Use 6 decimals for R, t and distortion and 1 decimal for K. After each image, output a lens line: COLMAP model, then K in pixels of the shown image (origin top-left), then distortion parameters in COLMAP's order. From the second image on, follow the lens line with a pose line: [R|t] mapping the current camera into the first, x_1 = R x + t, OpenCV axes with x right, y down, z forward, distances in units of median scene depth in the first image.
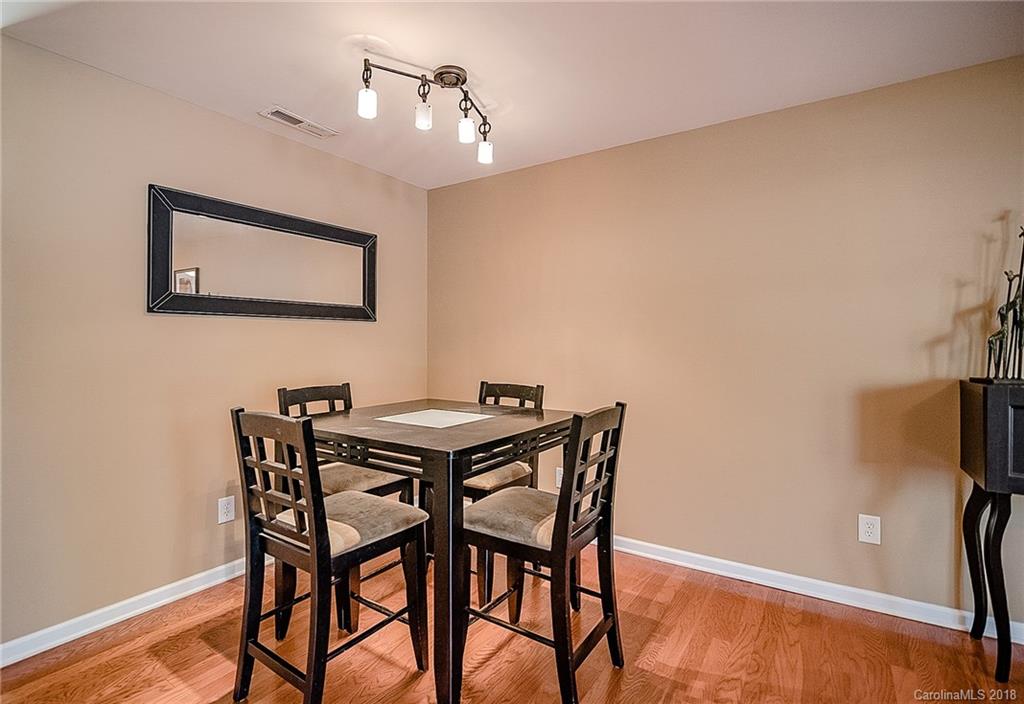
lens RADIAL K [[484.8, 0, 513.8], [0, 484.8, 343.6], [0, 0, 1]] dist [-0.060557, -0.000193]
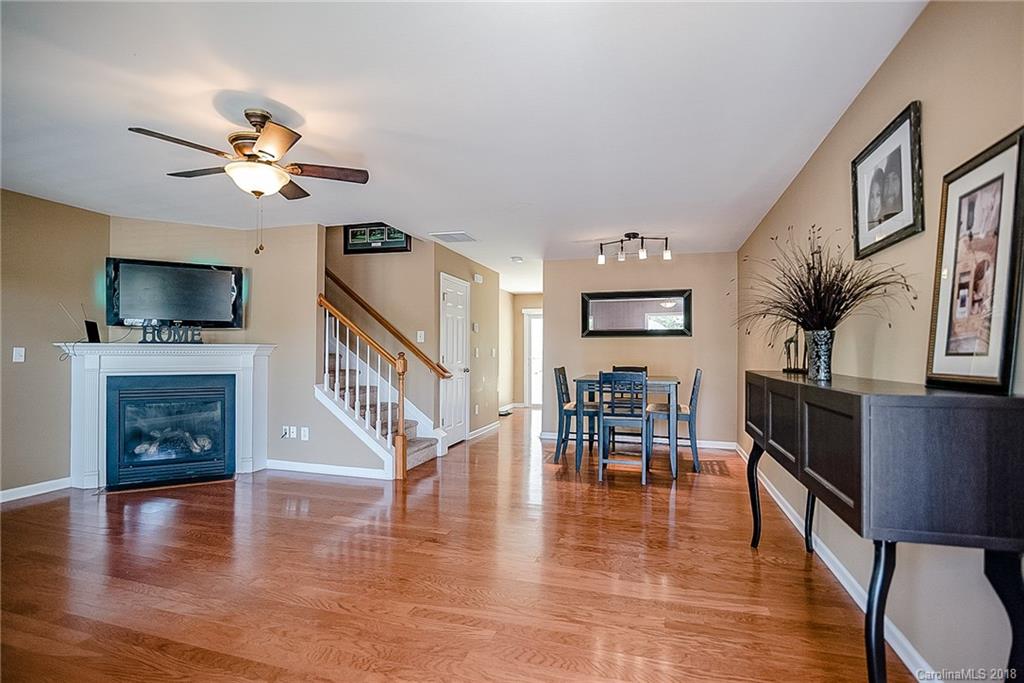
lens RADIAL K [[479.2, 0, 524.9], [0, 479.2, 347.1], [0, 0, 1]] dist [-0.016110, 0.000122]
pose [[0.280950, -0.006685, -0.959699, 1.893122], [-0.004203, 0.999958, -0.008196, 0.017682], [0.959713, 0.006336, 0.280910, -0.165534]]
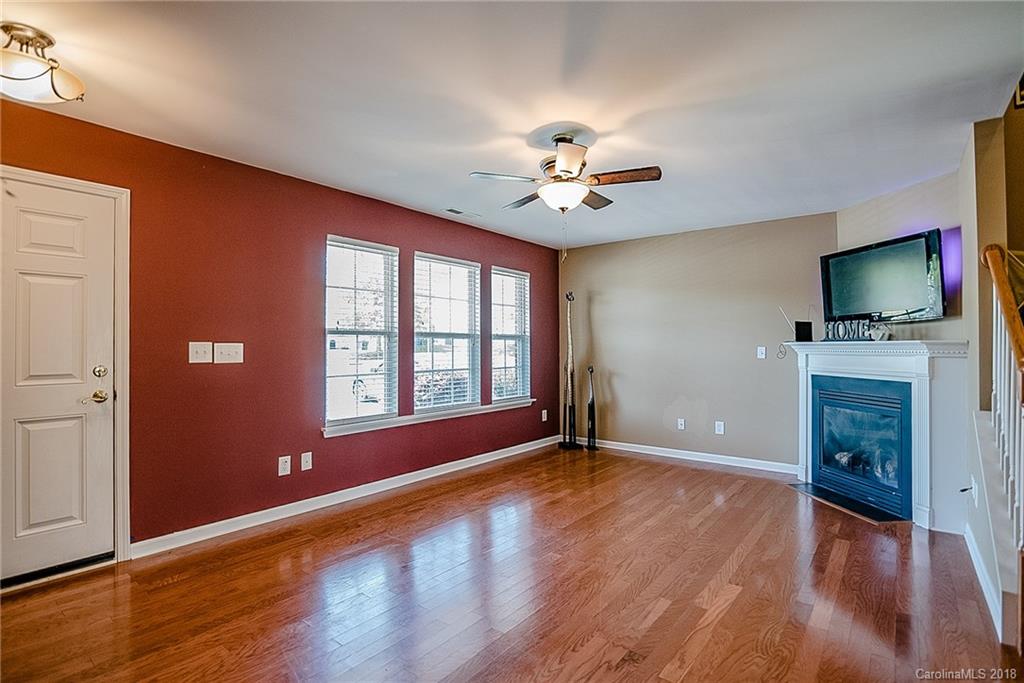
lens RADIAL K [[496.8, 0, 512.3], [0, 496.8, 341.5], [0, 0, 1]] dist [-0.018517, 0.000055]
pose [[-0.994034, 0.002138, 0.109047, 0.635159], [0.000923, 0.999937, -0.011184, 0.012896], [-0.109064, -0.011017, -0.993974, 0.842198]]
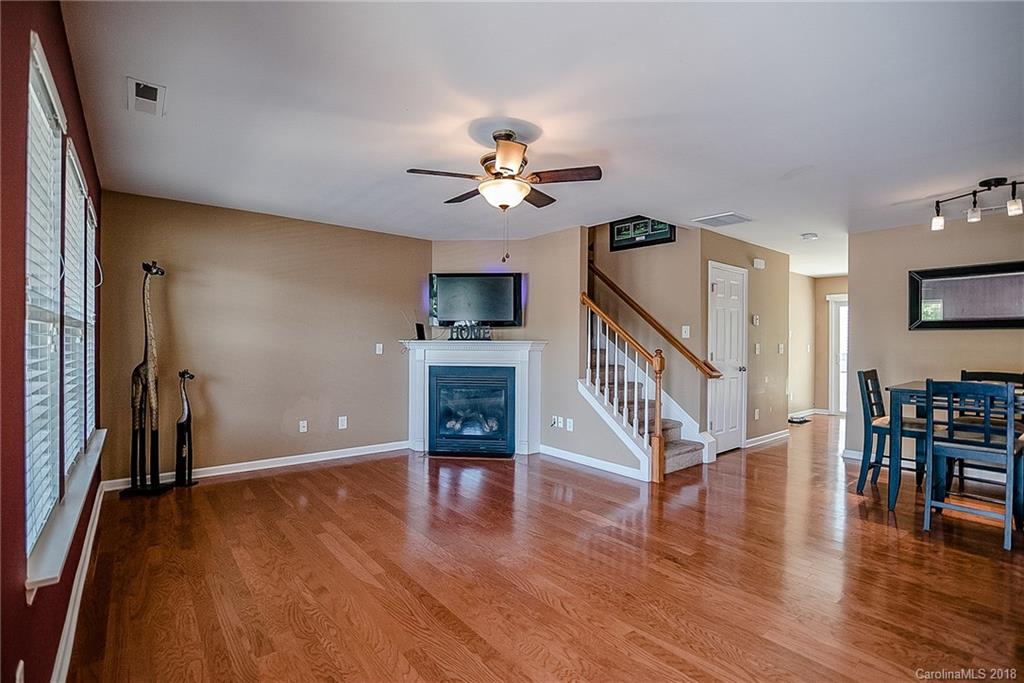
lens RADIAL K [[479.5, 0, 518.0], [0, 479.5, 343.4], [0, 0, 1]] dist [-0.016633, 0.000457]
pose [[-0.314762, 0.001418, -0.949170, 1.809356], [-0.006948, 0.999969, 0.003798, -0.002069], [0.949145, 0.007791, -0.314742, -0.029995]]
